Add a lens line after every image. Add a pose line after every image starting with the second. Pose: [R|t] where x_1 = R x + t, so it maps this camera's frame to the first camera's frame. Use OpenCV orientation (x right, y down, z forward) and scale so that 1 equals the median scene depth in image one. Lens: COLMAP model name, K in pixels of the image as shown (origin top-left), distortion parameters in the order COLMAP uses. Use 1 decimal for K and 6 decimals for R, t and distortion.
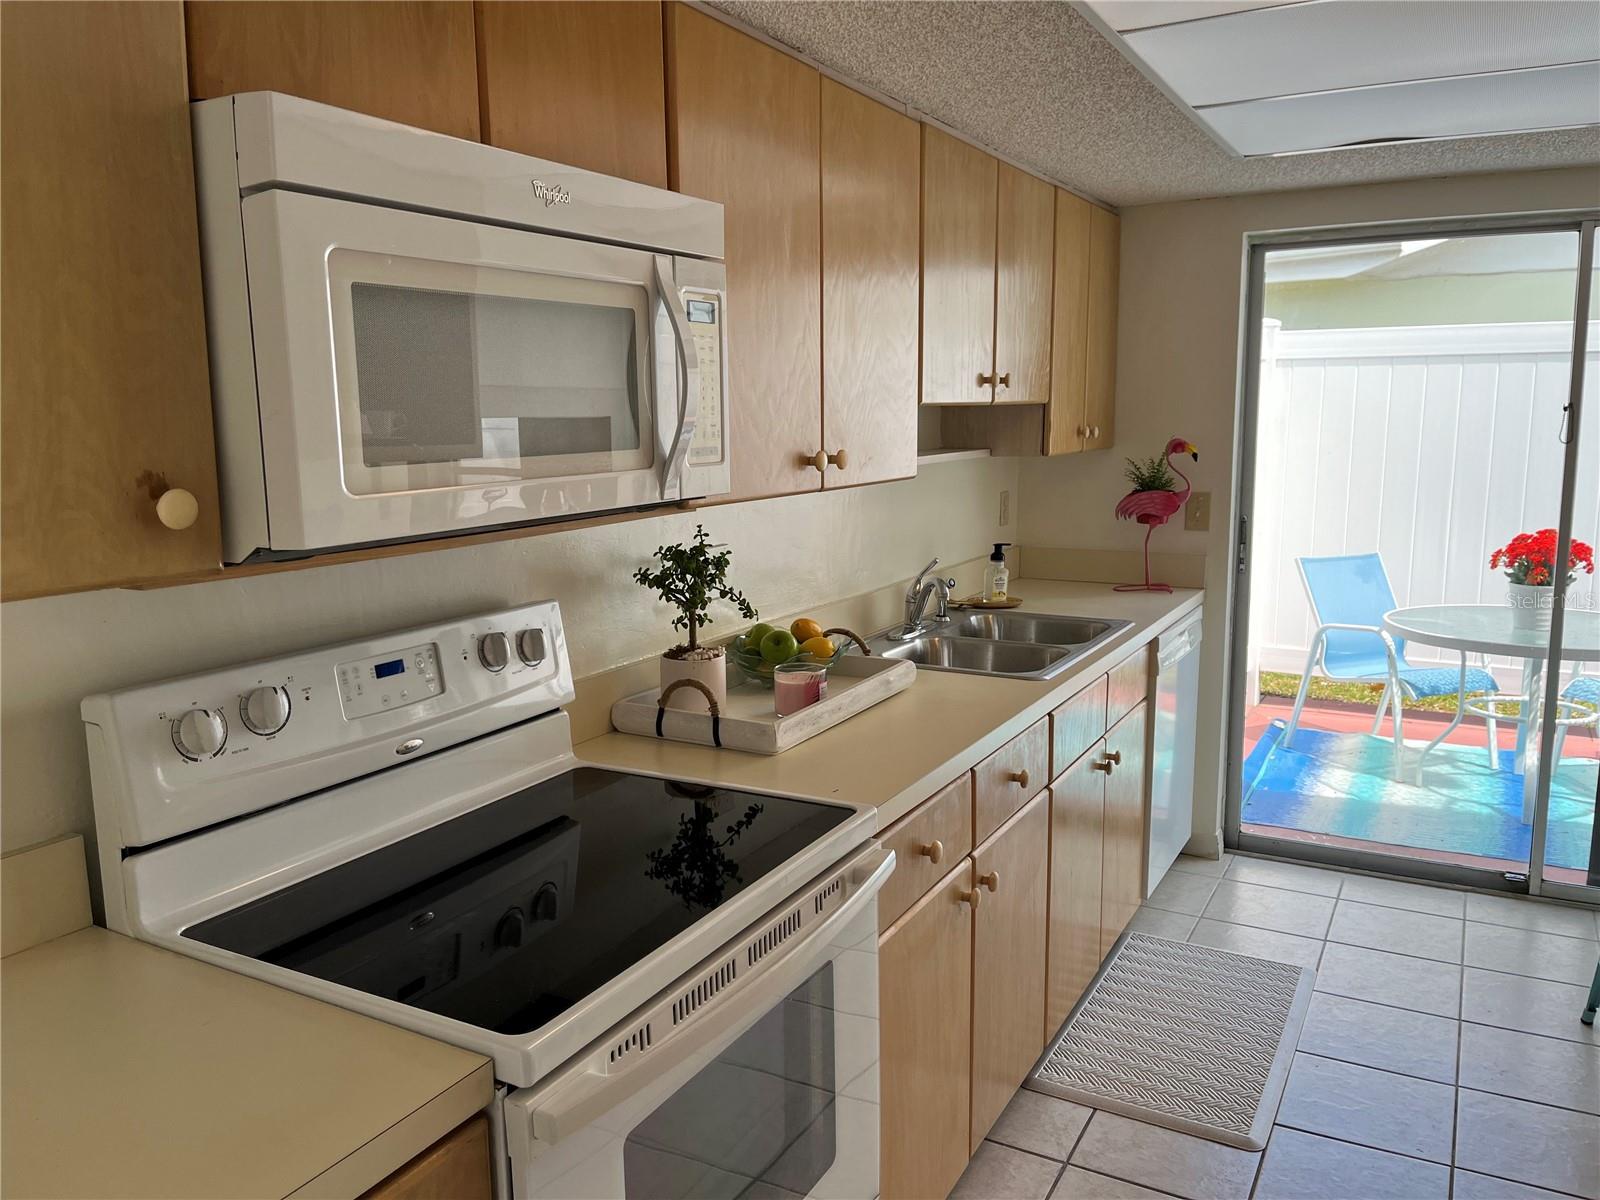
lens RADIAL K [[1215.4, 0, 802.3], [0, 1215.4, 601.4], [0, 0, 1]] dist [0.068715, -0.101179]
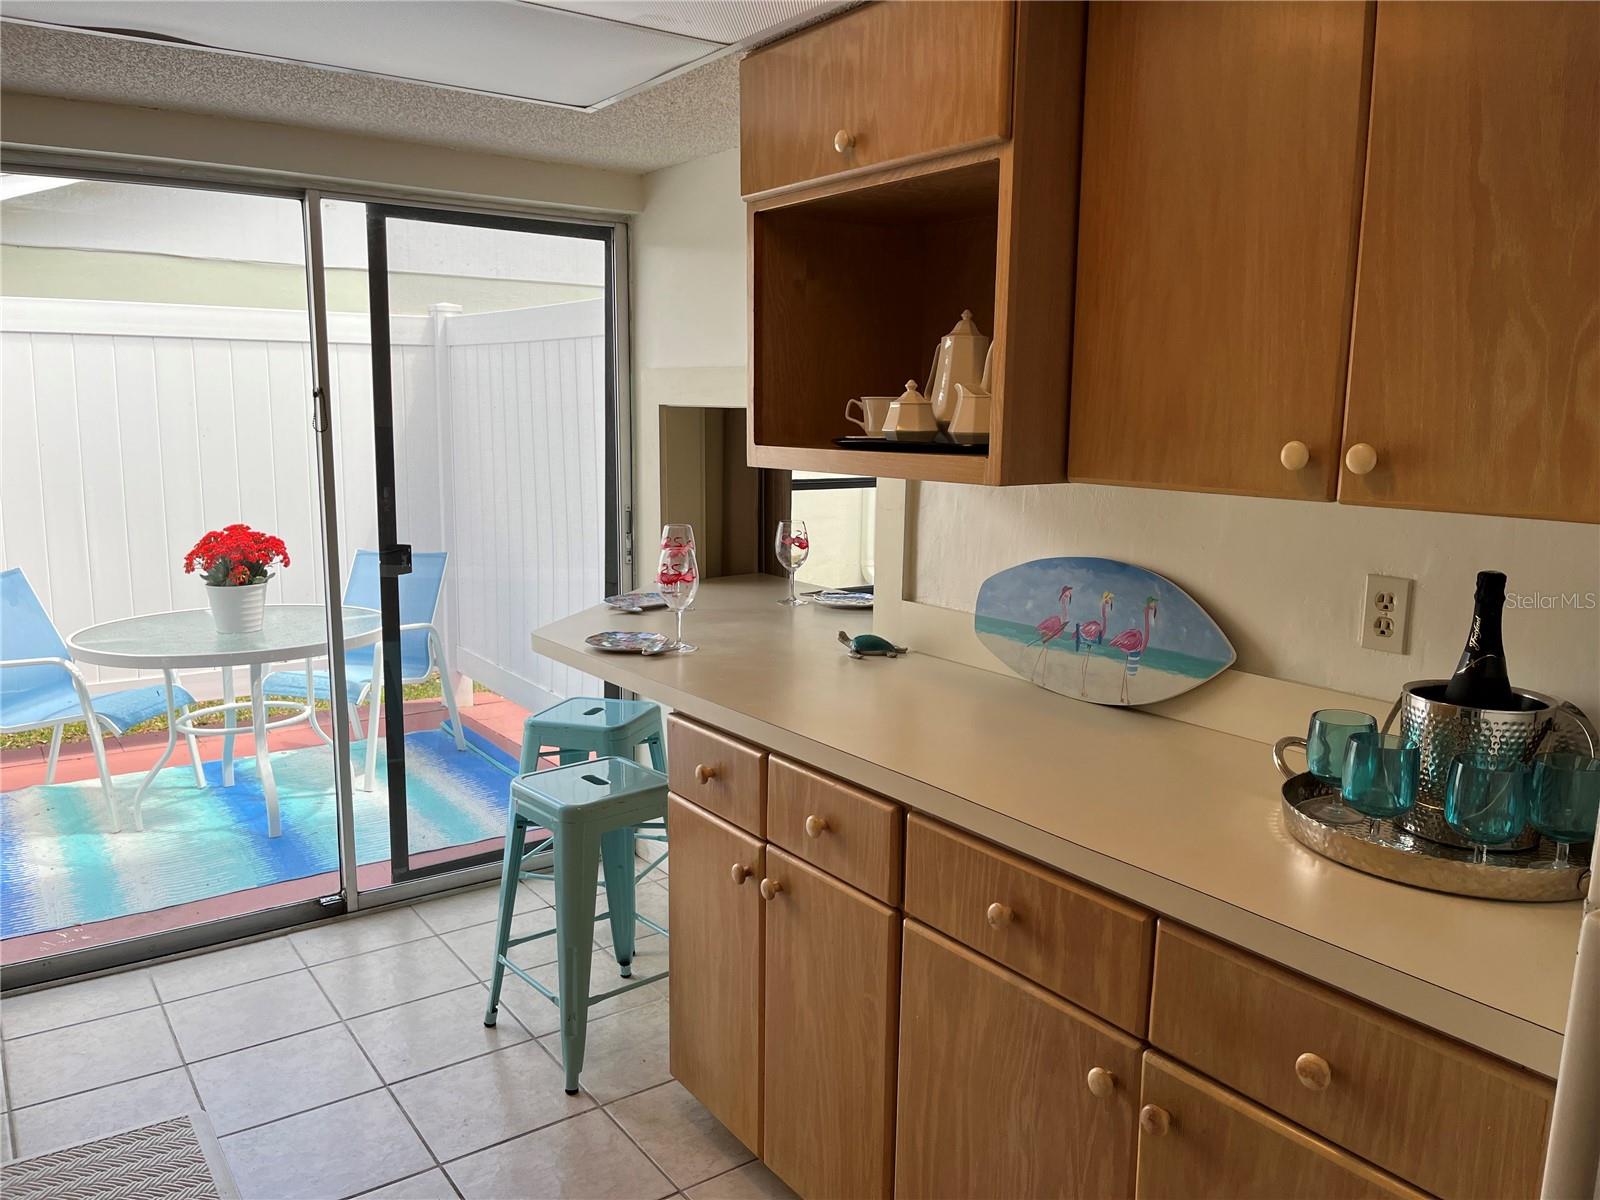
lens RADIAL K [[1215.4, 0, 802.3], [0, 1215.4, 601.4], [0, 0, 1]] dist [0.068715, -0.101179]
pose [[0.443725, -0.132433, 0.886323, -0.039520], [0.128616, 0.988193, 0.083264, -0.021937], [-0.886885, 0.077049, 0.455519, 0.182184]]
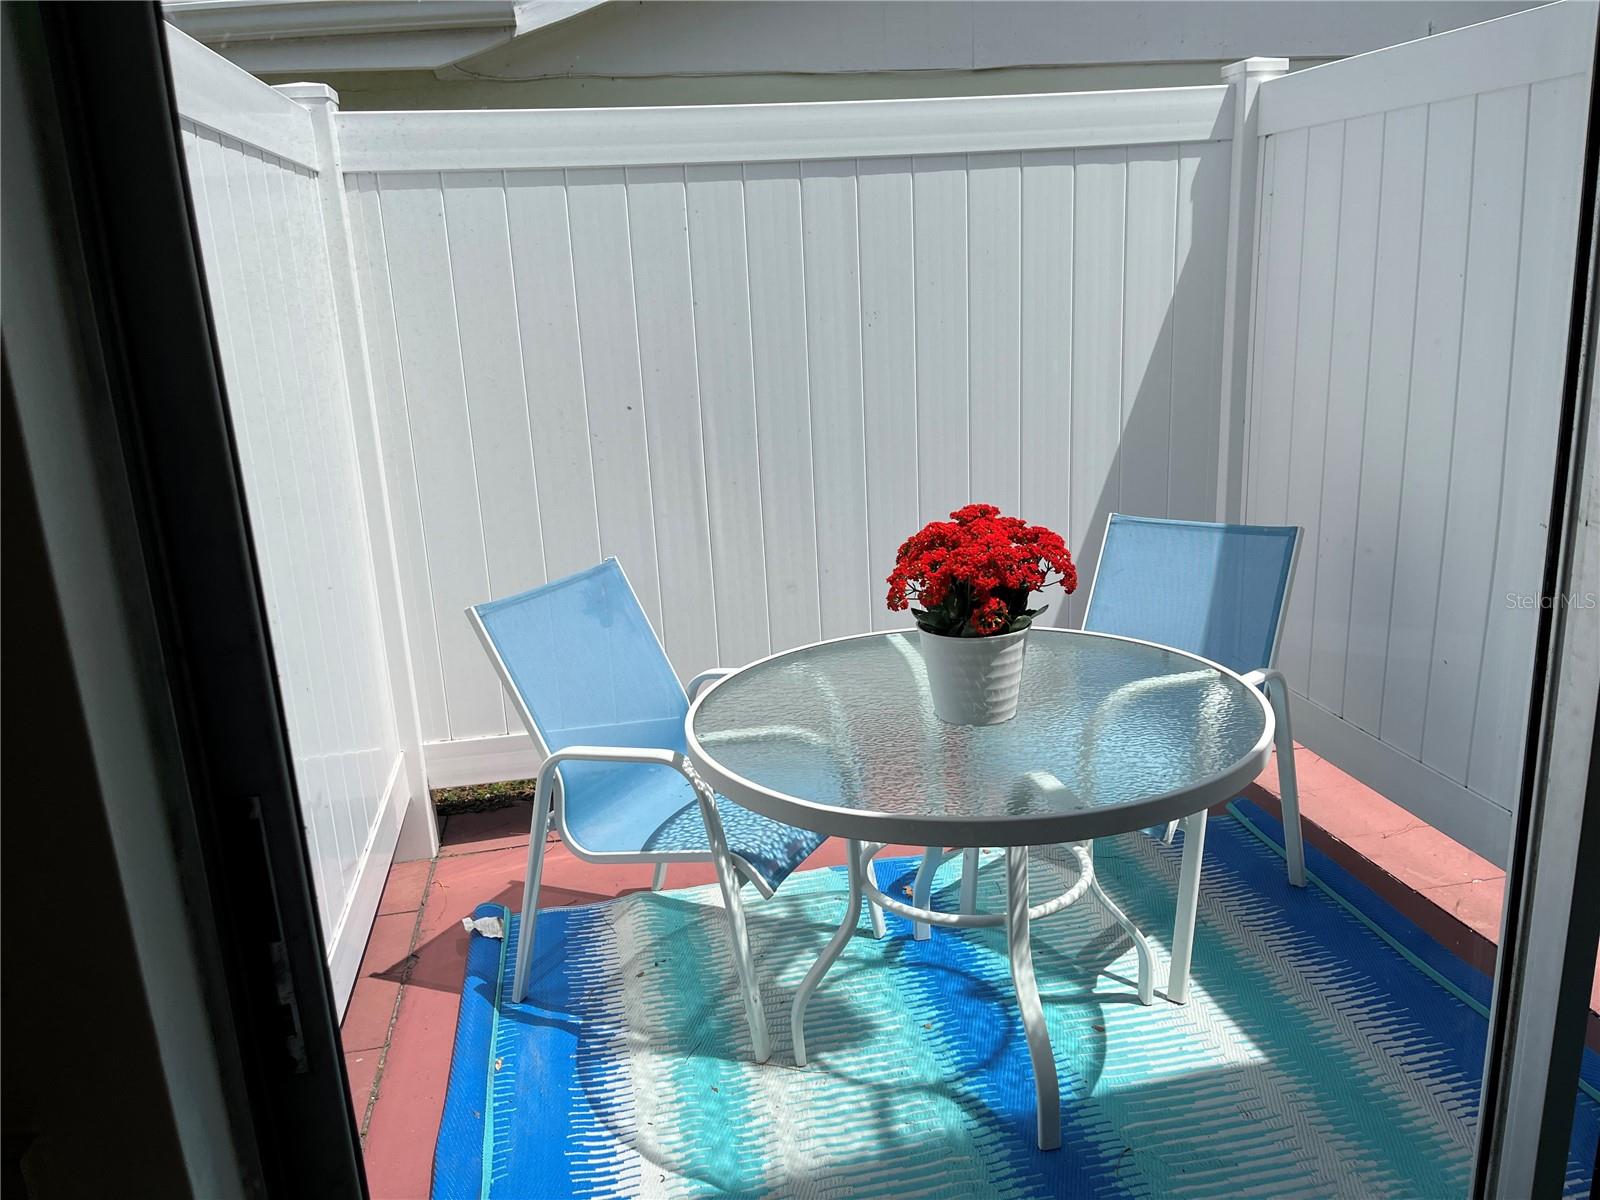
lens RADIAL K [[1215.4, 0, 802.3], [0, 1215.4, 601.4], [0, 0, 1]] dist [0.068715, -0.101179]
pose [[0.772936, -0.193567, 0.604236, 0.254567], [0.146239, 0.981036, 0.127207, -0.086825], [-0.617400, -0.009960, 0.786586, 0.640105]]
